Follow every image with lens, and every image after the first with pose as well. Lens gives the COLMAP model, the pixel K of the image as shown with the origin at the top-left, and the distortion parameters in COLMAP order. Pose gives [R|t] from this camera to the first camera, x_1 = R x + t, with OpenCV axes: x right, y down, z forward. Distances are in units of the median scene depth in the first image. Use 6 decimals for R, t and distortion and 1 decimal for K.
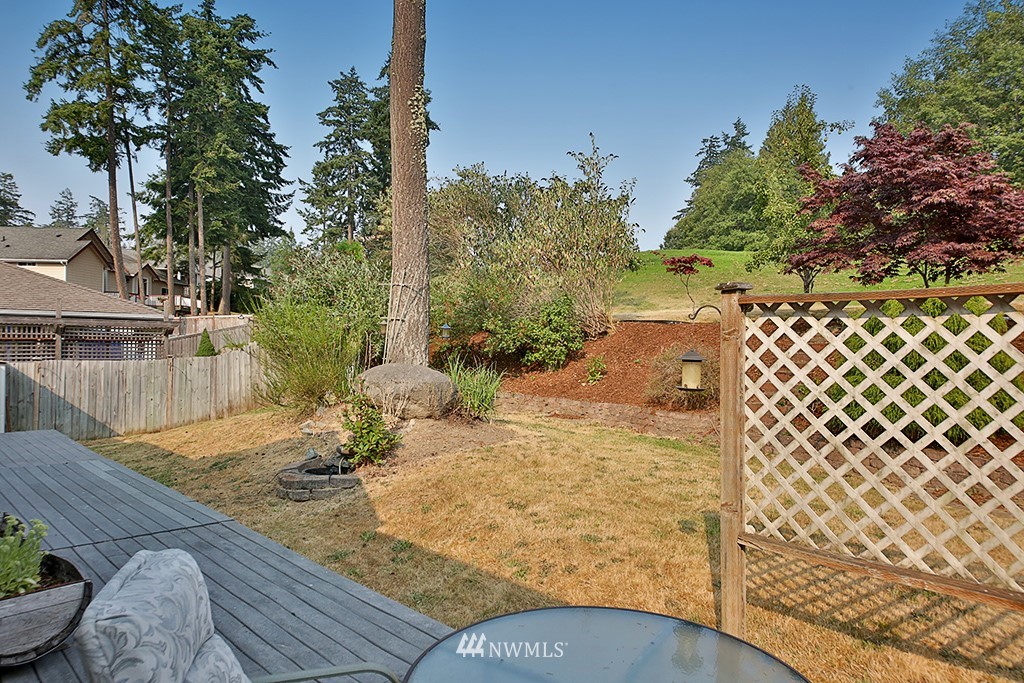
lens RADIAL K [[700.5, 0, 514.8], [0, 700.5, 341.5], [0, 0, 1]] dist [0.057783, -0.004646]
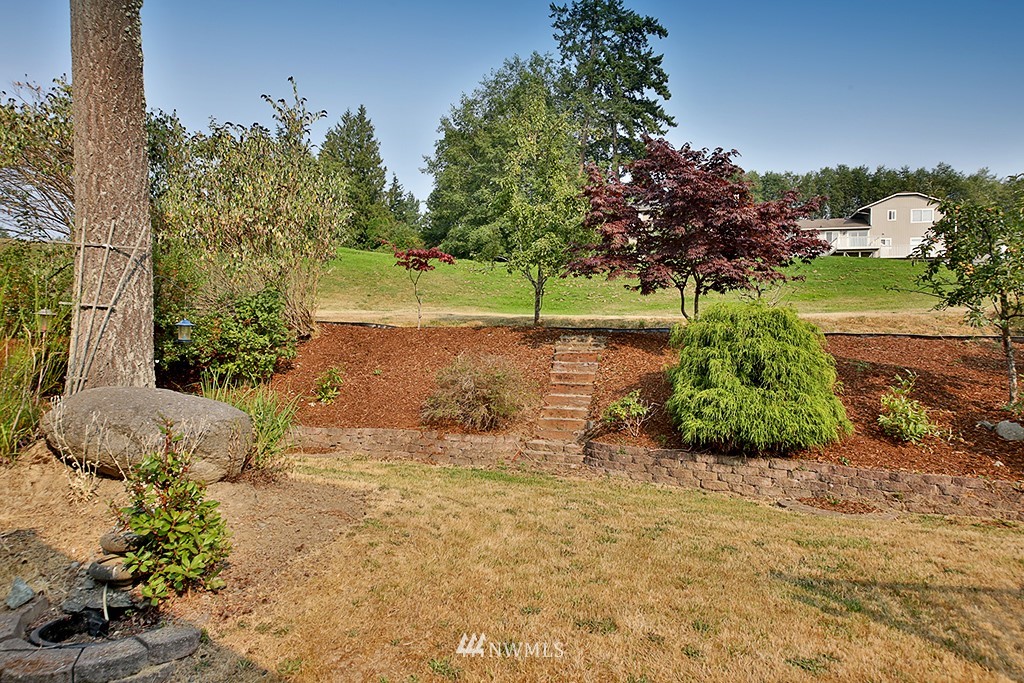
lens RADIAL K [[700.5, 0, 512.5], [0, 700.5, 346.0], [0, 0, 1]] dist [0.057783, -0.004646]
pose [[0.779325, 0.010186, 0.626537, -0.202187], [-0.010117, 0.999942, -0.003673, -0.001284], [-0.626538, -0.003476, 0.779383, 0.261168]]
